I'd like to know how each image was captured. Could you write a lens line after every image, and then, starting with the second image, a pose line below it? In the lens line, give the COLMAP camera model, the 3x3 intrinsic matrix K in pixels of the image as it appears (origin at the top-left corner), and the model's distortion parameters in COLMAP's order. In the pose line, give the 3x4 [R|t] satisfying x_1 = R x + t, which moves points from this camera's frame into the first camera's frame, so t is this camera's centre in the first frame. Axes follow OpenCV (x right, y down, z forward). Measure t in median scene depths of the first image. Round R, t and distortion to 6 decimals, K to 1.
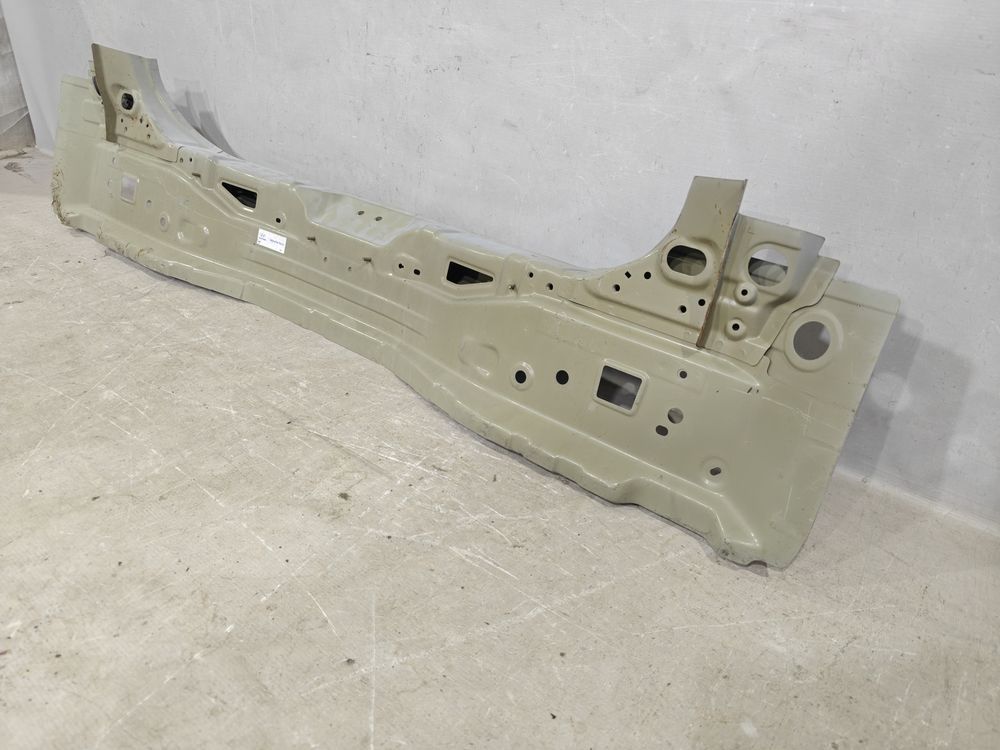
lens RADIAL K [[683.5, 0, 492.6], [0, 683.5, 374.2], [0, 0, 1]] dist [0.041230, -0.042858]
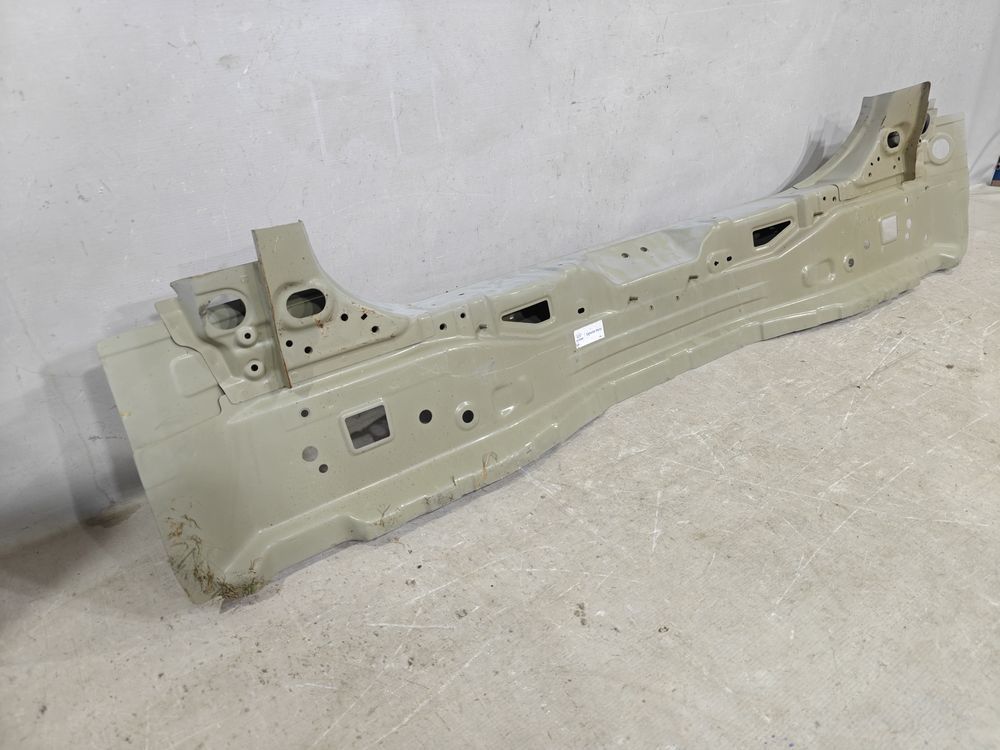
lens RADIAL K [[685.2, 0, 487.0], [0, 685.2, 372.3], [0, 0, 1]] dist [0.041592, -0.052795]
pose [[0.311947, -0.535179, 0.785030, -1.504632], [0.531838, 0.783040, 0.322486, -0.711579], [-0.787298, 0.316910, 0.528895, 0.937483]]
